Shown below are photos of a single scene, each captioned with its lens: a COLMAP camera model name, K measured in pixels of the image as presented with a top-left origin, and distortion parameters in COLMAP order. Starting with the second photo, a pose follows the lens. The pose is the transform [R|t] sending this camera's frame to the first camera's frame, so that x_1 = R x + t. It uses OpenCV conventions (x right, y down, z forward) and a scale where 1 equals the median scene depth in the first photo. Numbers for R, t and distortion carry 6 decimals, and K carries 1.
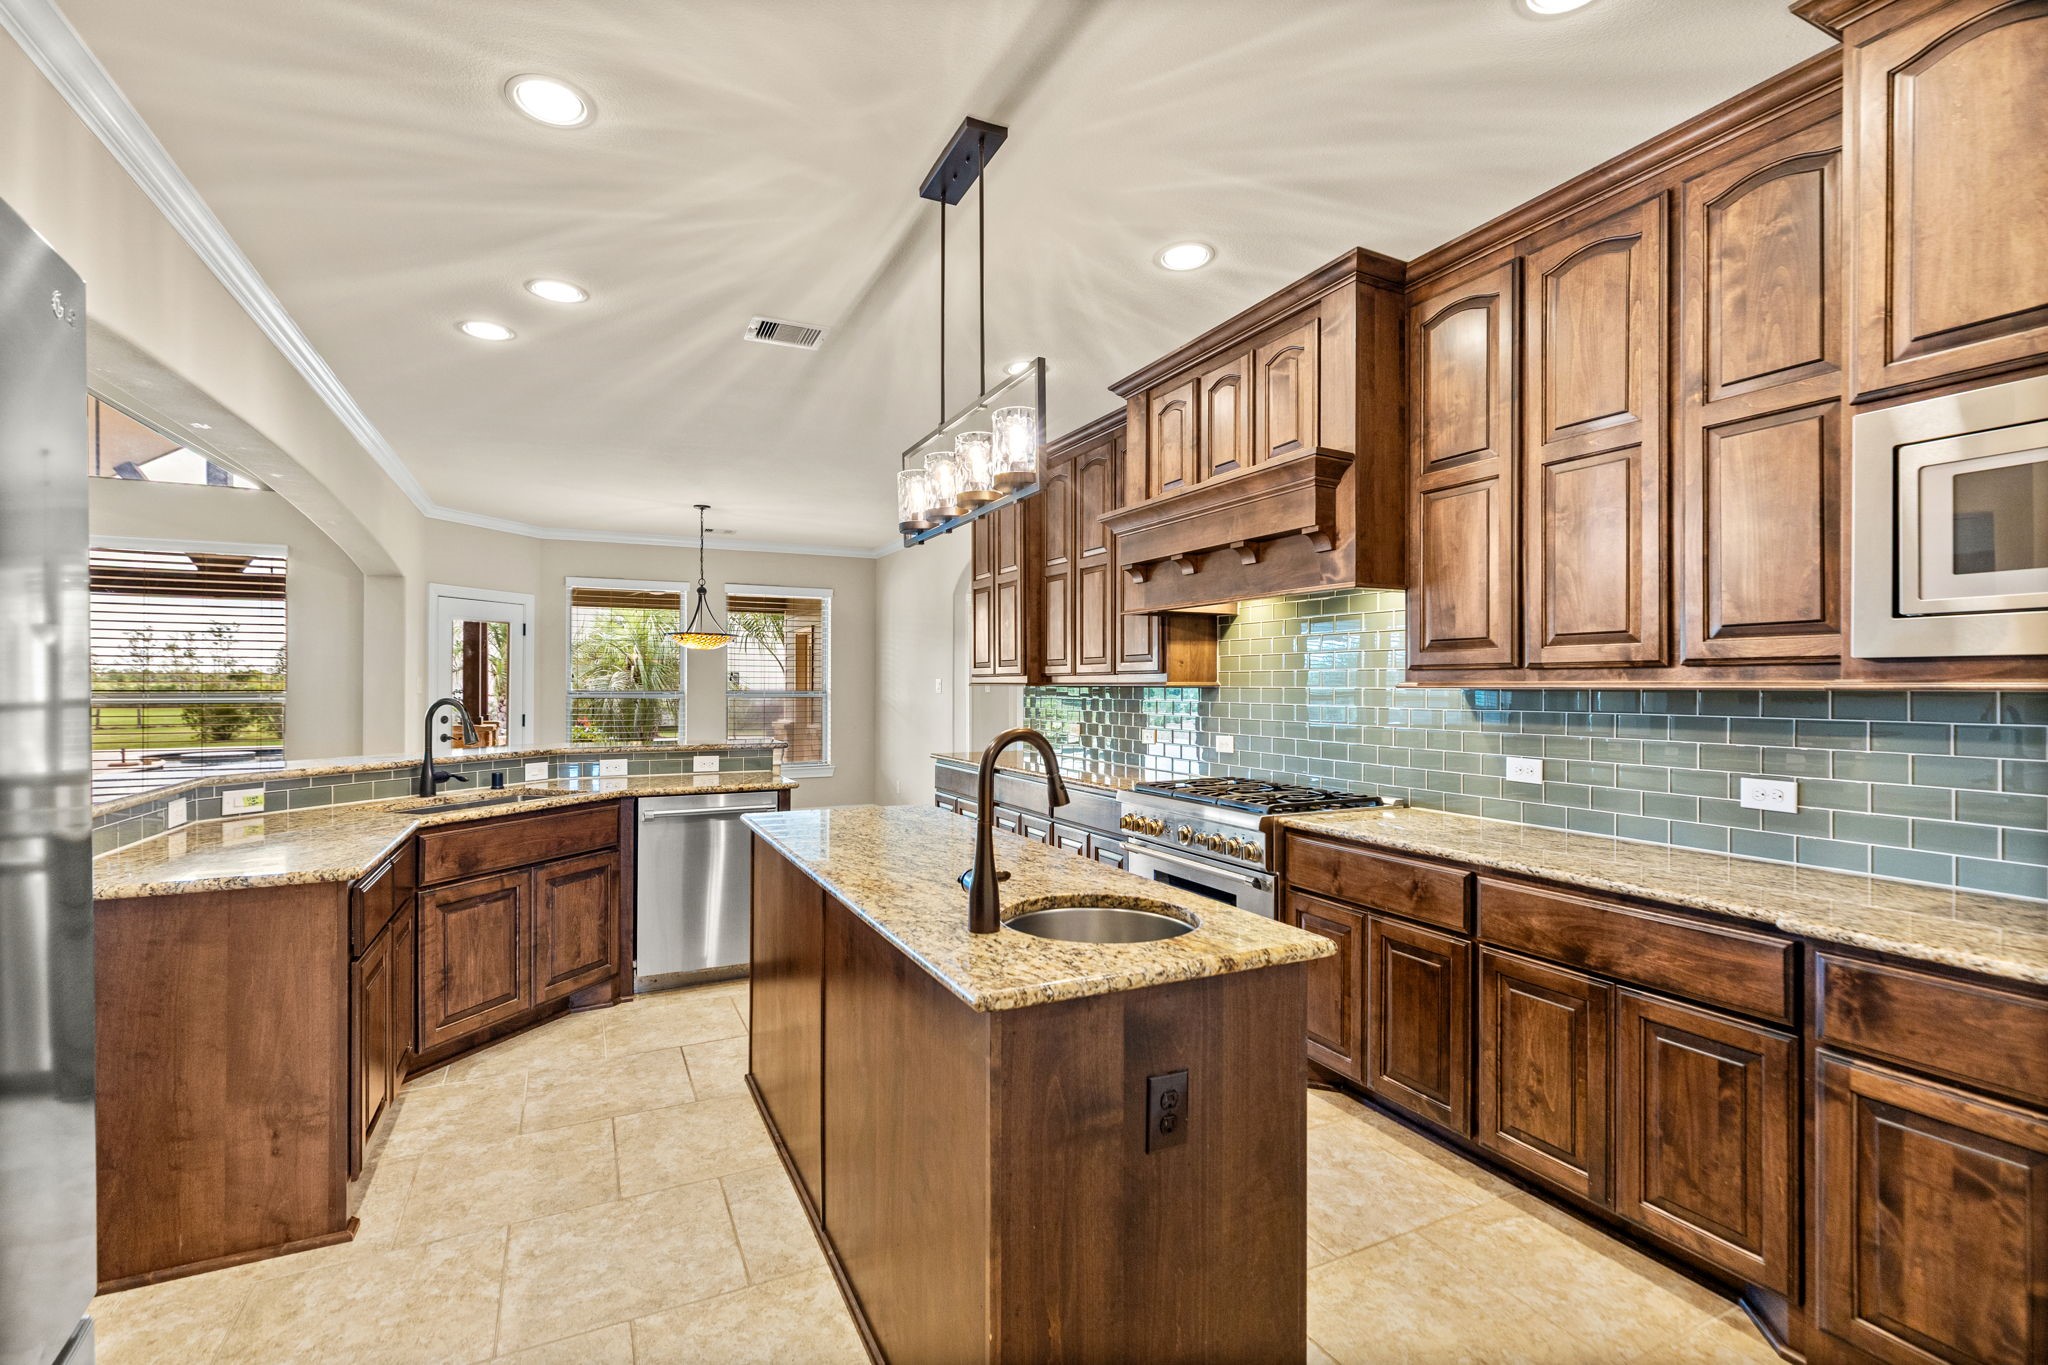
lens RADIAL K [[924.8, 0, 1017.6], [0, 924.8, 682.0], [0, 0, 1]] dist [0.004115, -0.000701]
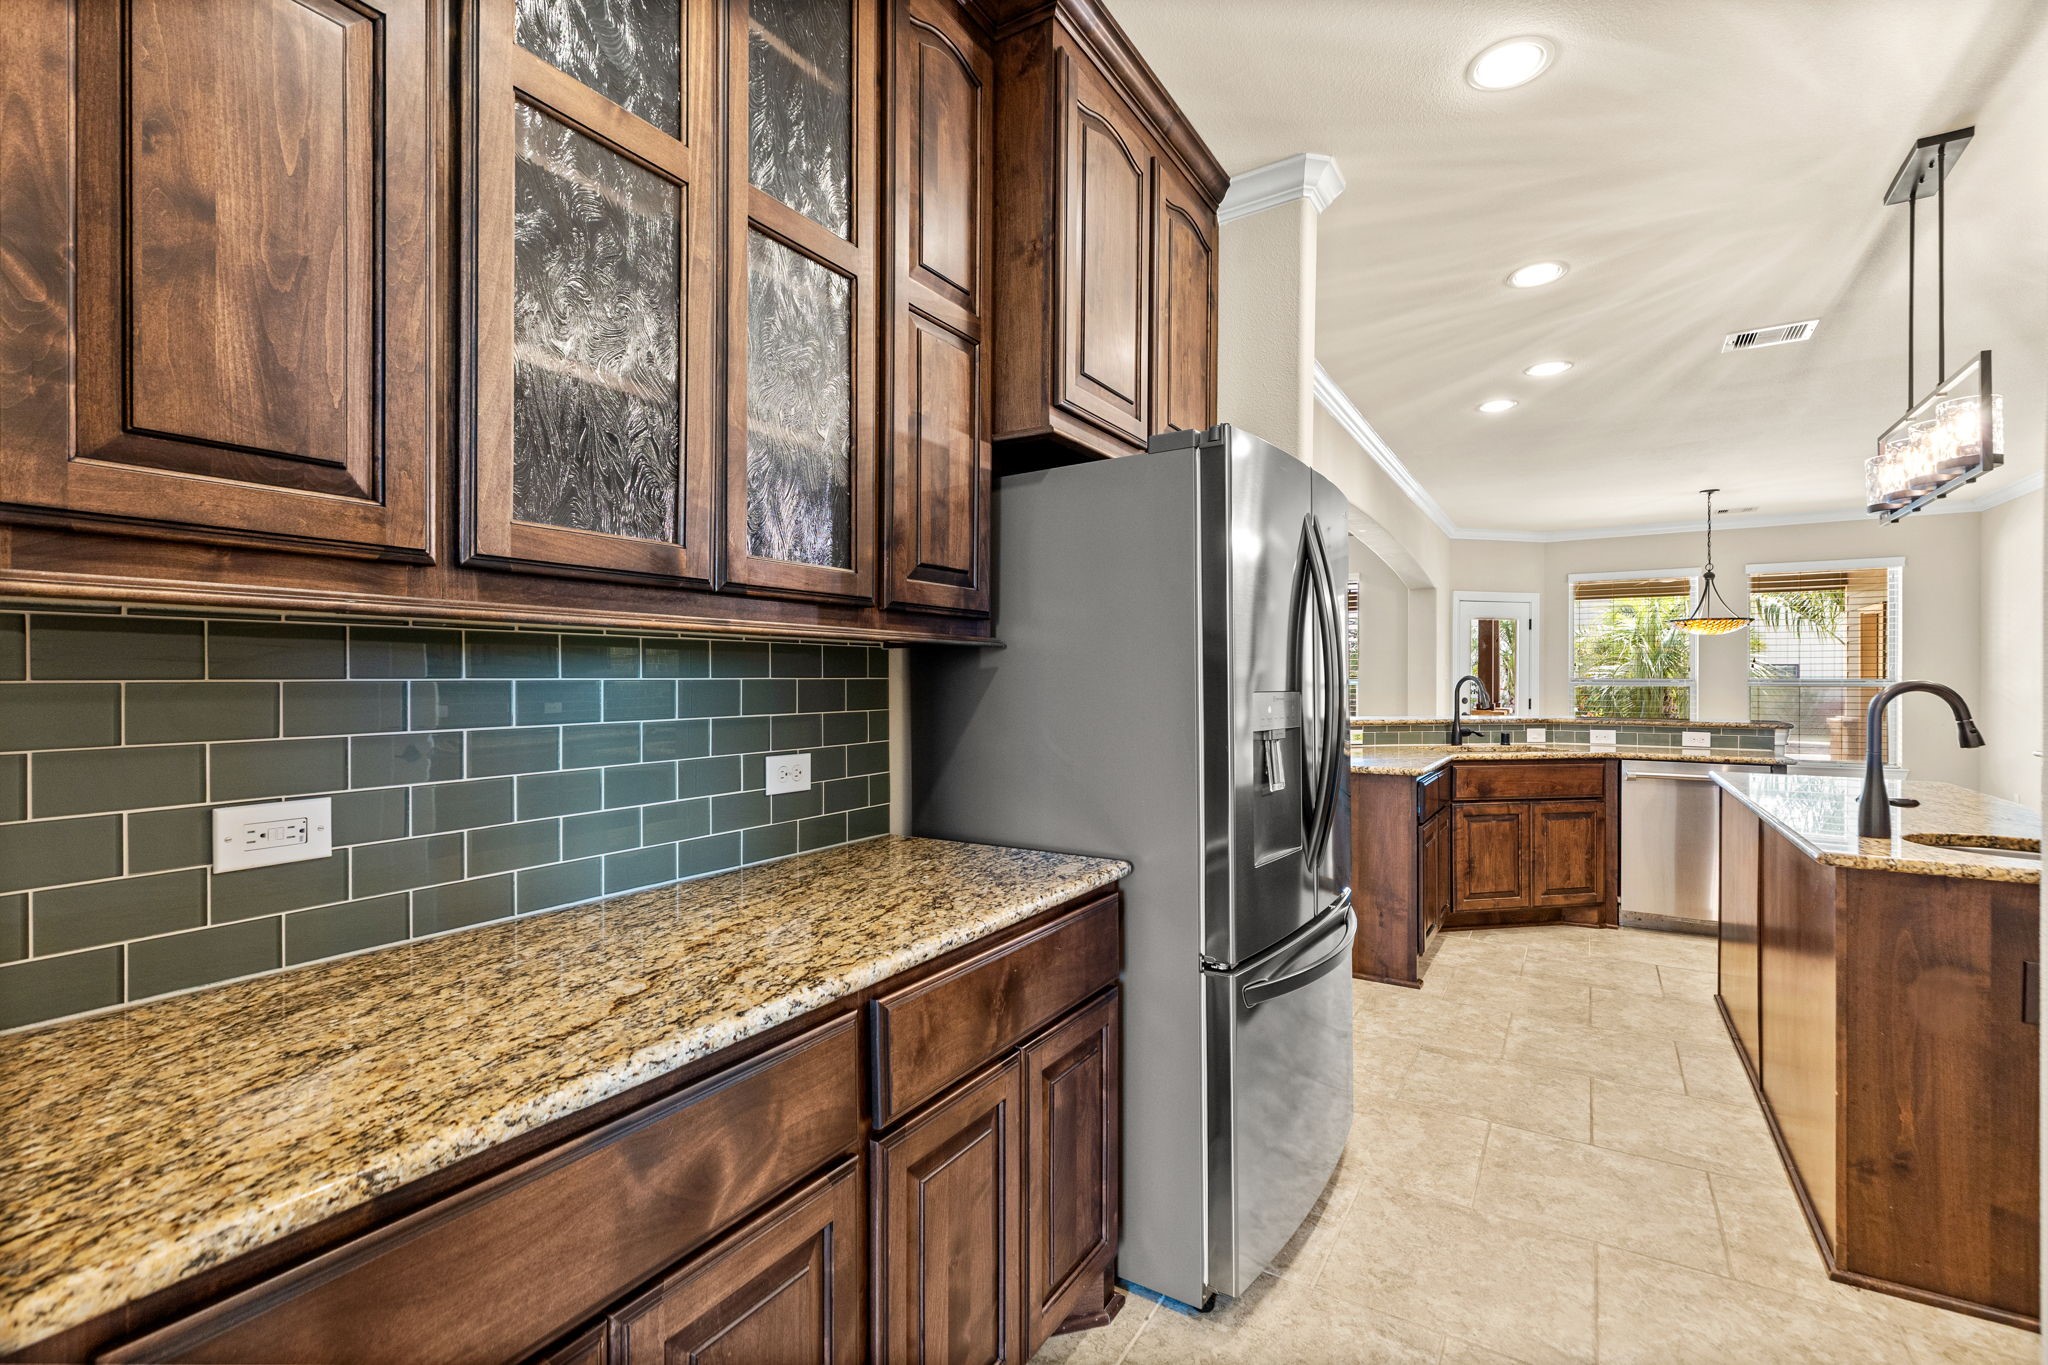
lens RADIAL K [[924.8, 0, 1017.6], [0, 924.8, 682.0], [0, 0, 1]] dist [0.004115, -0.000701]
pose [[0.539574, -0.000179, -0.841938, 0.195364], [0.003483, 0.999992, 0.002019, 0.022591], [0.841931, -0.004021, 0.539570, -0.333515]]
